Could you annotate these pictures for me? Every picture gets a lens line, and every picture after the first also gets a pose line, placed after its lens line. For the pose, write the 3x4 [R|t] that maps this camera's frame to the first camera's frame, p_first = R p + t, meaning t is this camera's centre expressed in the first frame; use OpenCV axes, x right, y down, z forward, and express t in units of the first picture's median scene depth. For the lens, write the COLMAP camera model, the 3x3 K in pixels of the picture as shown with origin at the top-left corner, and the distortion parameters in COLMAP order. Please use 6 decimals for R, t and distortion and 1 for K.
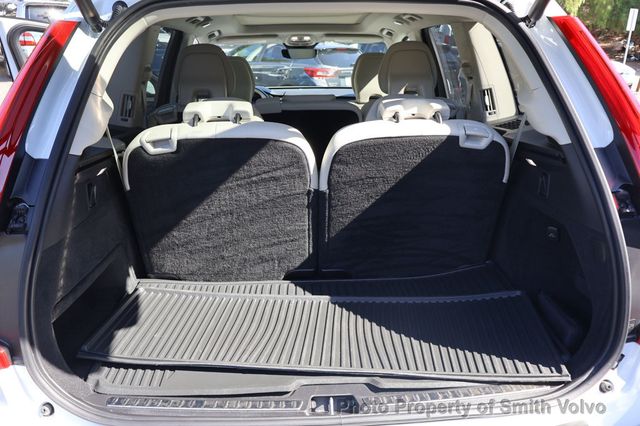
lens RADIAL K [[543.4, 0, 320.0], [0, 543.4, 213.0], [0, 0, 1]] dist [0.003905, 0.009984]
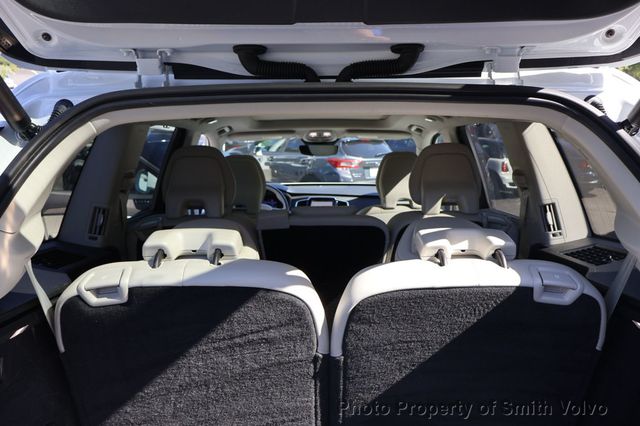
lens RADIAL K [[543.4, 0, 320.0], [0, 543.4, 213.0], [0, 0, 1]] dist [0.003905, 0.009984]
pose [[0.998915, 0.010492, -0.045364, 0.015506], [-0.017332, 0.988054, -0.153129, -0.118950], [0.043215, 0.153749, 0.987164, 0.281379]]
